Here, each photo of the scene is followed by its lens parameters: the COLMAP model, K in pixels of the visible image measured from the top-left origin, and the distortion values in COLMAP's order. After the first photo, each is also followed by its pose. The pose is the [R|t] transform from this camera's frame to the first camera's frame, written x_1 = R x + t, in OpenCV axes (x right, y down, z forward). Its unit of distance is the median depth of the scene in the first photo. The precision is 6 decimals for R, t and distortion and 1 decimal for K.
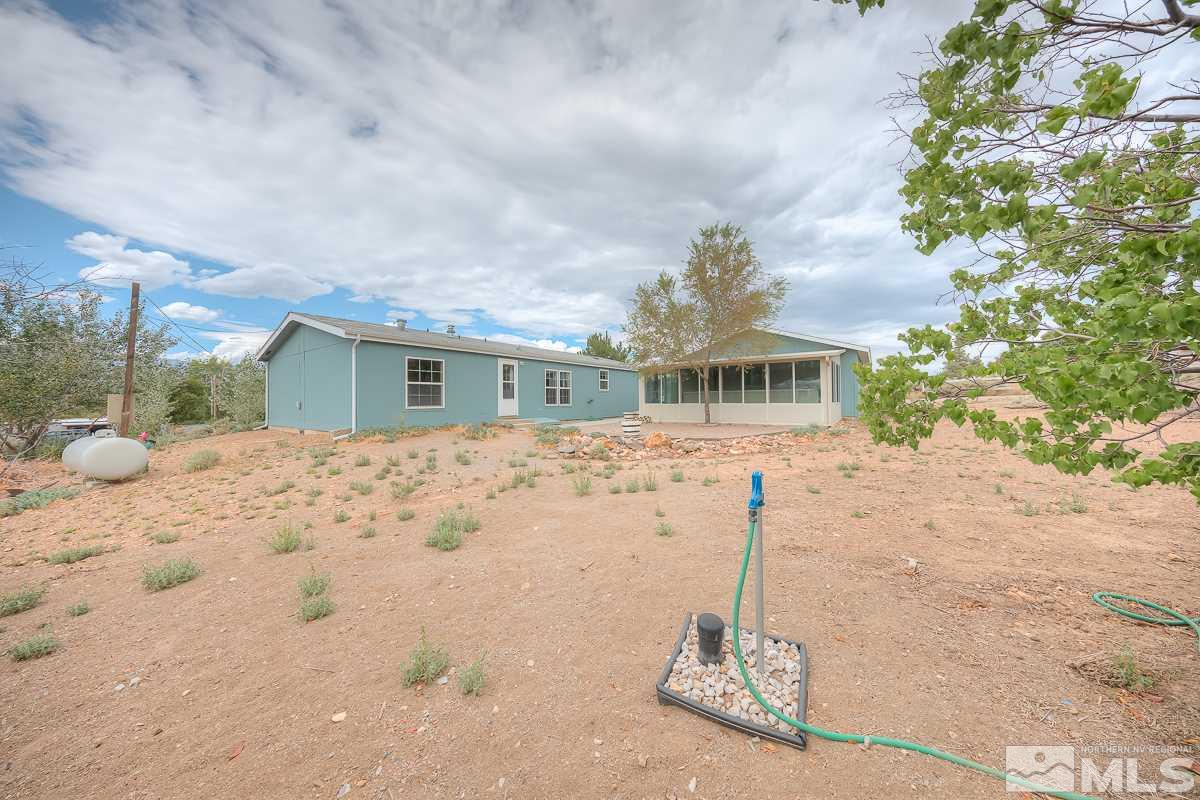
lens RADIAL K [[400.6, 0, 597.2], [0, 400.6, 392.2], [0, 0, 1]] dist [-0.000349, -0.000024]
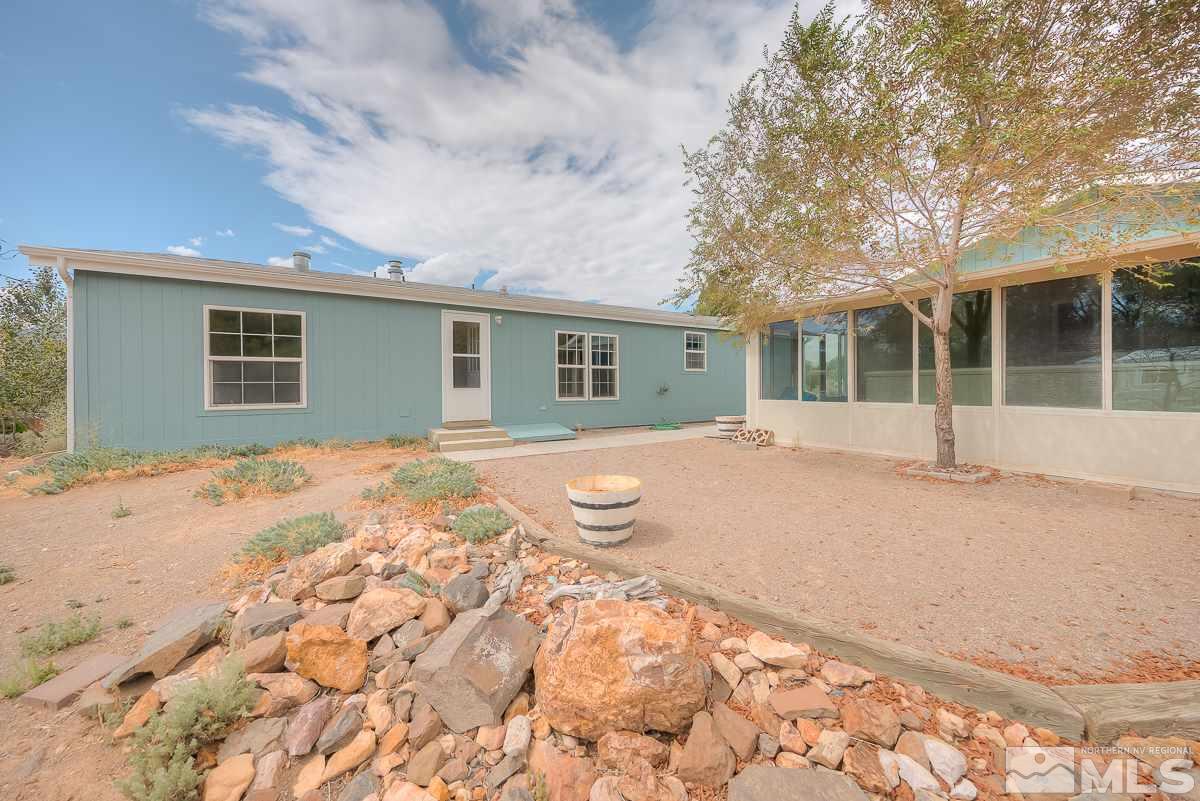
lens RADIAL K [[400.6, 0, 597.2], [0, 400.6, 392.7], [0, 0, 1]] dist [-0.000349, -0.000024]
pose [[0.921651, 0.009891, -0.387895, 0.136032], [0.007249, 0.999062, 0.042700, 0.001624], [0.387953, -0.042167, 0.920714, 0.572889]]
